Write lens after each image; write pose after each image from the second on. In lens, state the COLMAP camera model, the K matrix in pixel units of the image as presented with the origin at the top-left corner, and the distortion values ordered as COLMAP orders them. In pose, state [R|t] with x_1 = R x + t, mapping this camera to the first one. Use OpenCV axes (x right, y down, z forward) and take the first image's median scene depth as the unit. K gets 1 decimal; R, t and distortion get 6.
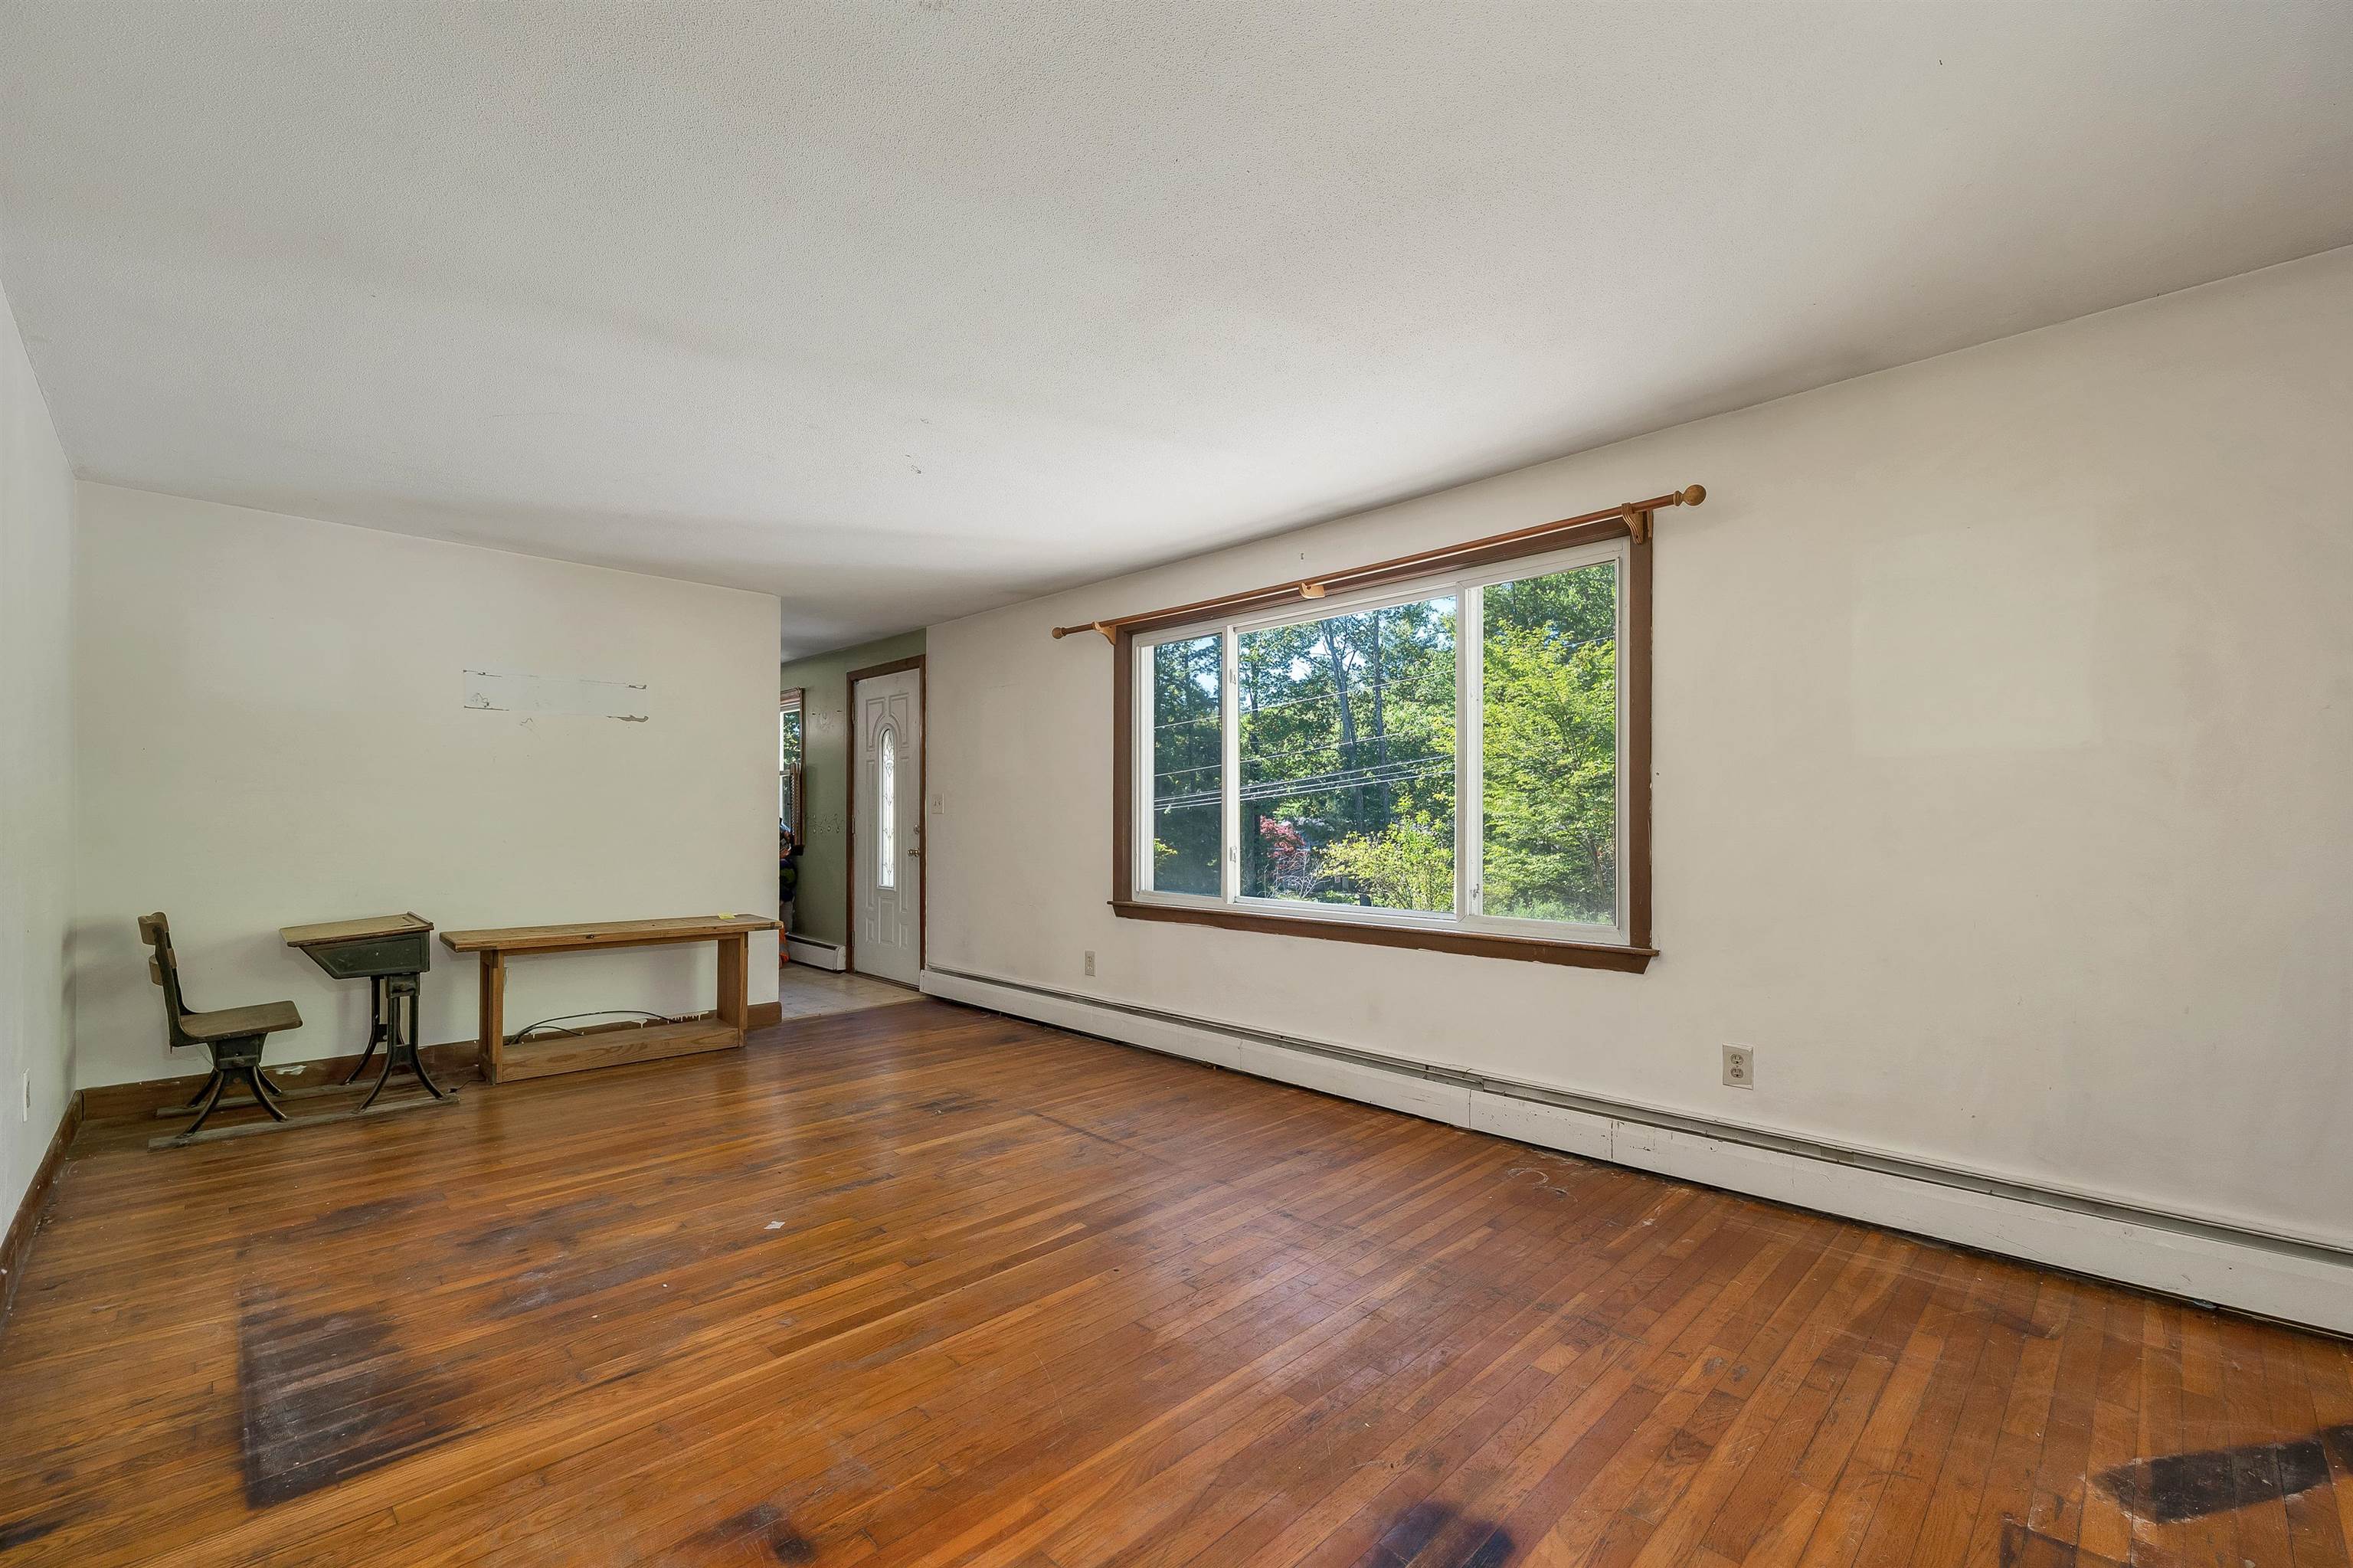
lens RADIAL K [[979.1, 0, 1185.5], [0, 979.1, 793.8], [0, 0, 1]] dist [-0.000021, 0.000097]
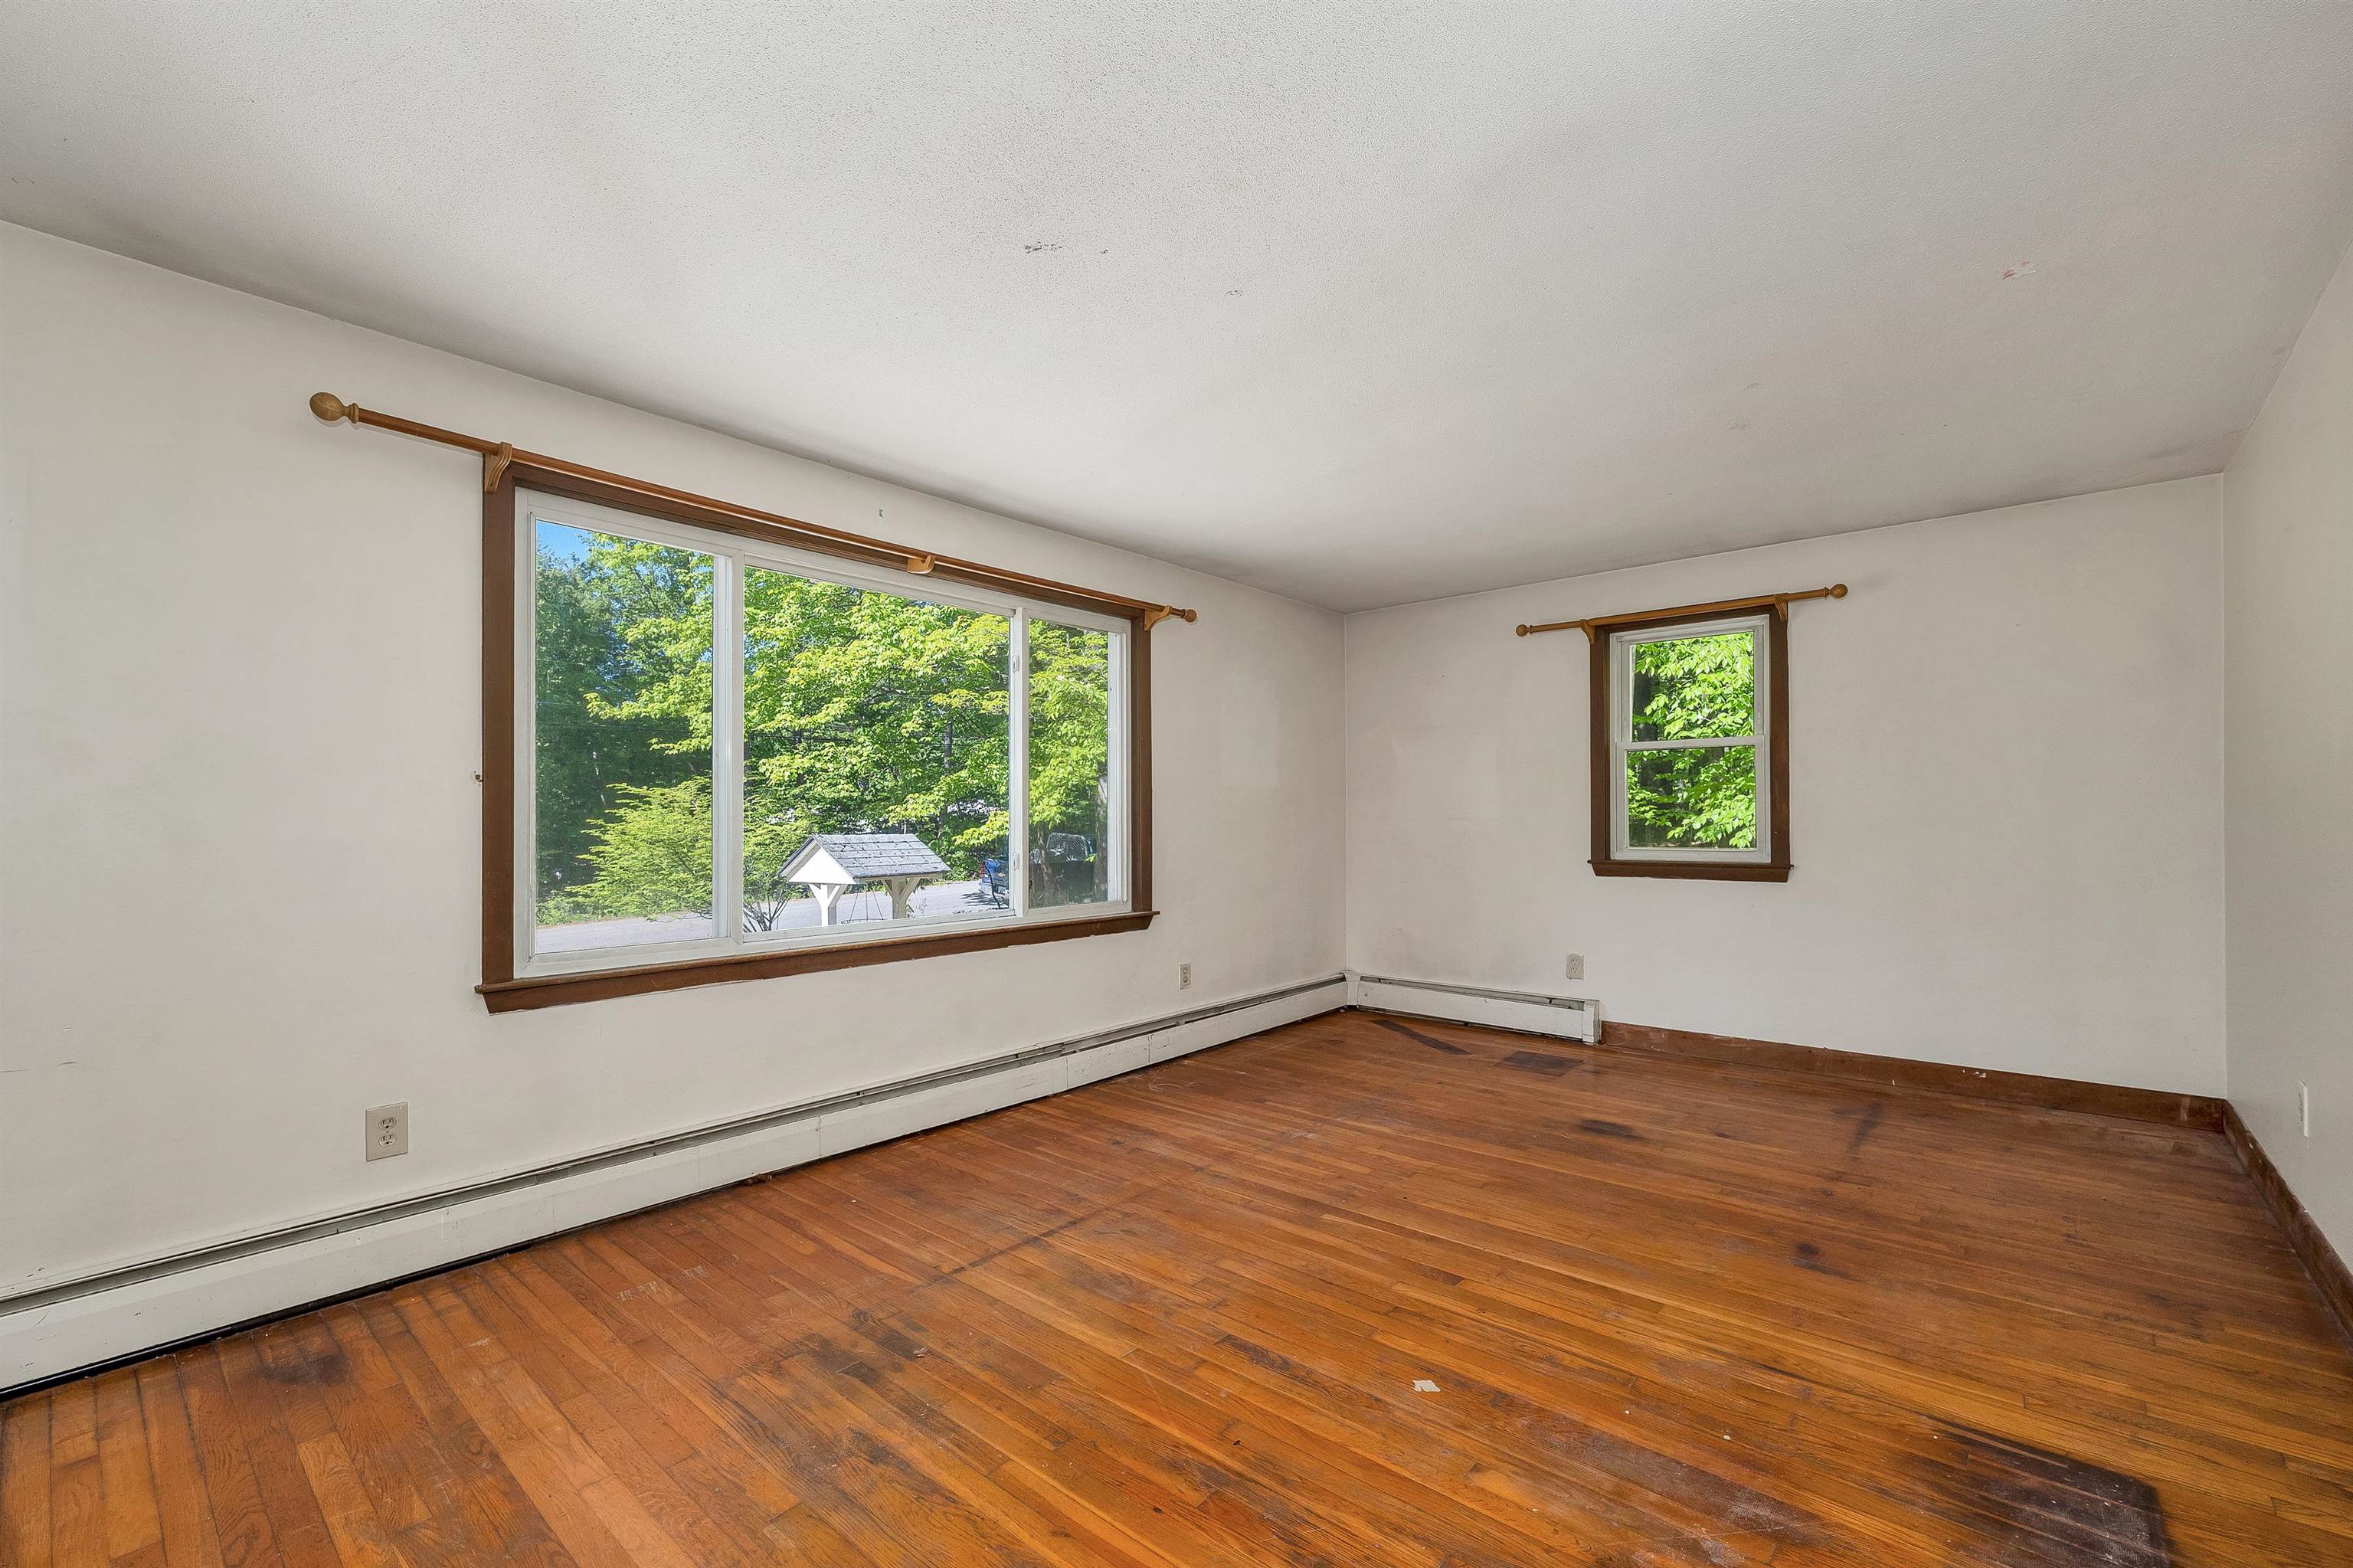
lens RADIAL K [[979.1, 0, 1185.5], [0, 979.1, 793.8], [0, 0, 1]] dist [-0.000021, 0.000097]
pose [[-0.073254, 0.025558, 0.996986, -1.171337], [-0.017790, 0.999479, -0.026929, 0.032015], [-0.997155, -0.019709, -0.072761, 1.279935]]
